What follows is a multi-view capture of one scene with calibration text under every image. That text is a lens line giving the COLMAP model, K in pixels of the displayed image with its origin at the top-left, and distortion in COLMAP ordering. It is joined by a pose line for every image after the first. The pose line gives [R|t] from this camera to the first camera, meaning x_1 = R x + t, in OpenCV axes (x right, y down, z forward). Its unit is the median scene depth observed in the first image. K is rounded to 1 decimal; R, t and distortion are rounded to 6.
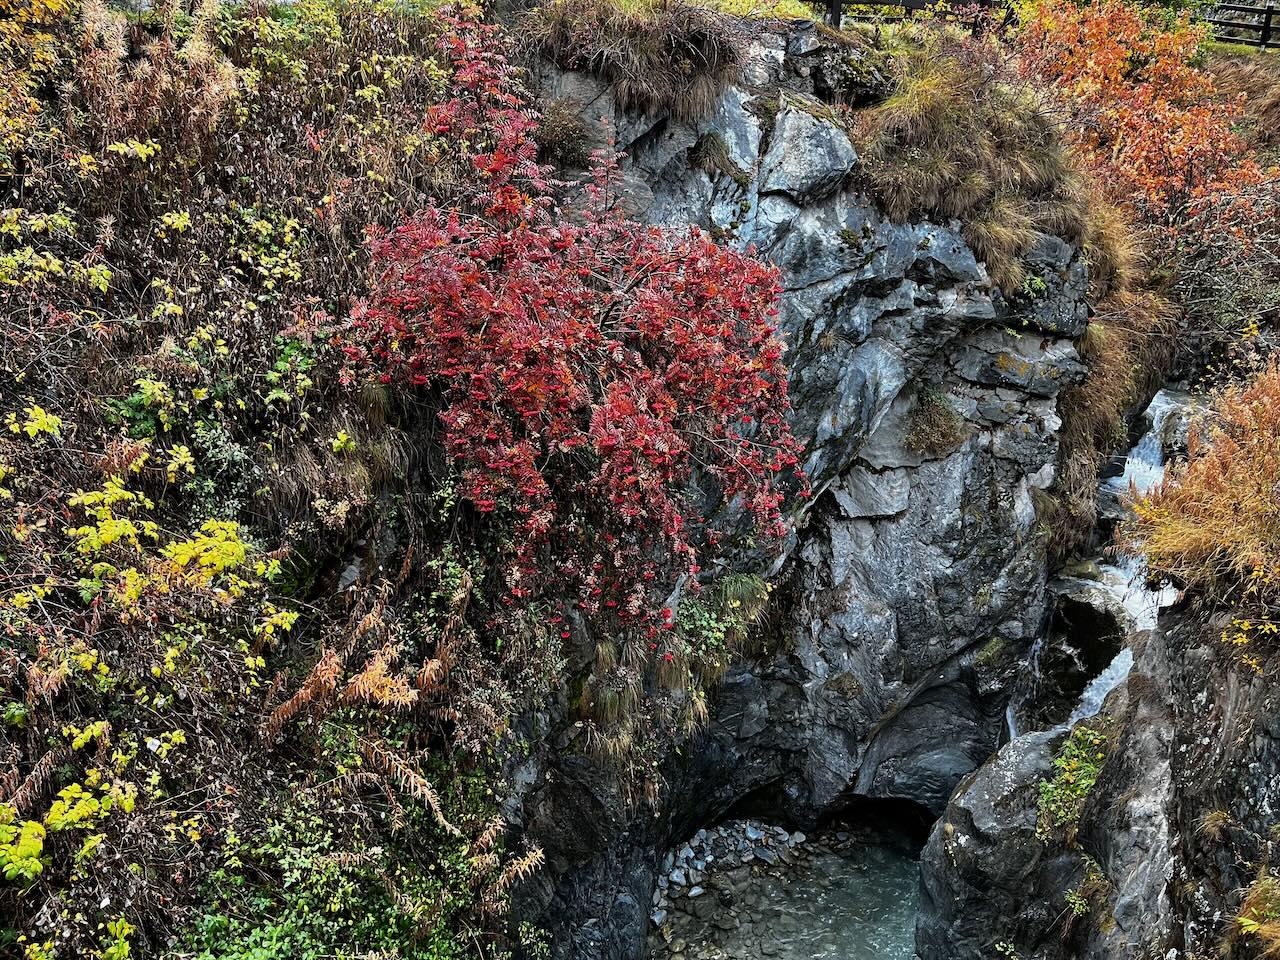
lens RADIAL K [[972.2, 0, 639.1], [0, 972.2, 476.9], [0, 0, 1]] dist [0.021707, 0.009811]
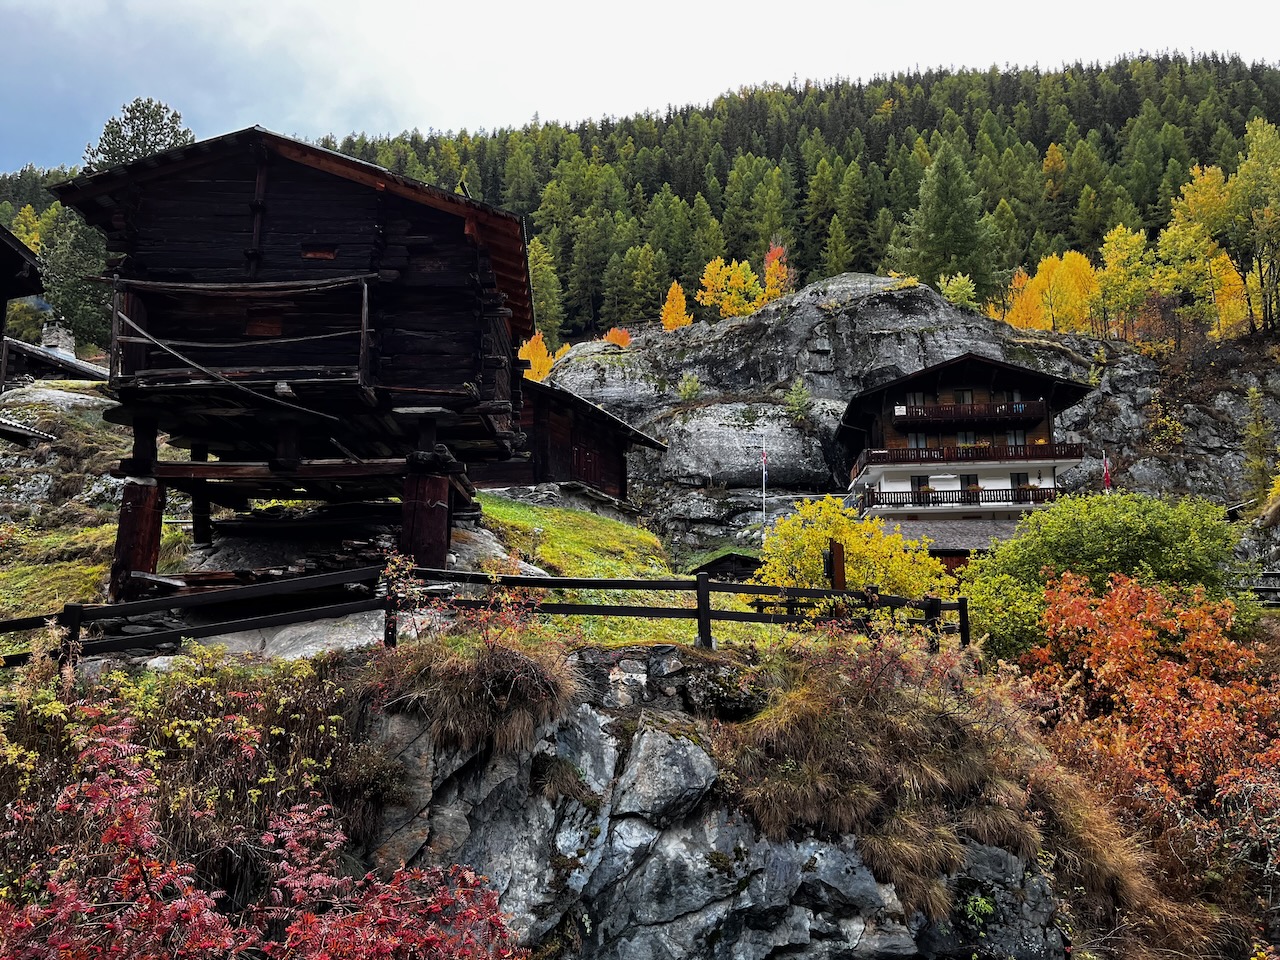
lens RADIAL K [[972.2, 0, 639.2], [0, 972.2, 477.3], [0, 0, 1]] dist [0.021707, 0.009811]
pose [[0.976920, -0.103889, -0.186639, 0.353253], [-0.014139, 0.840391, -0.541796, -0.049404], [0.213137, 0.531930, 0.819526, 0.035770]]
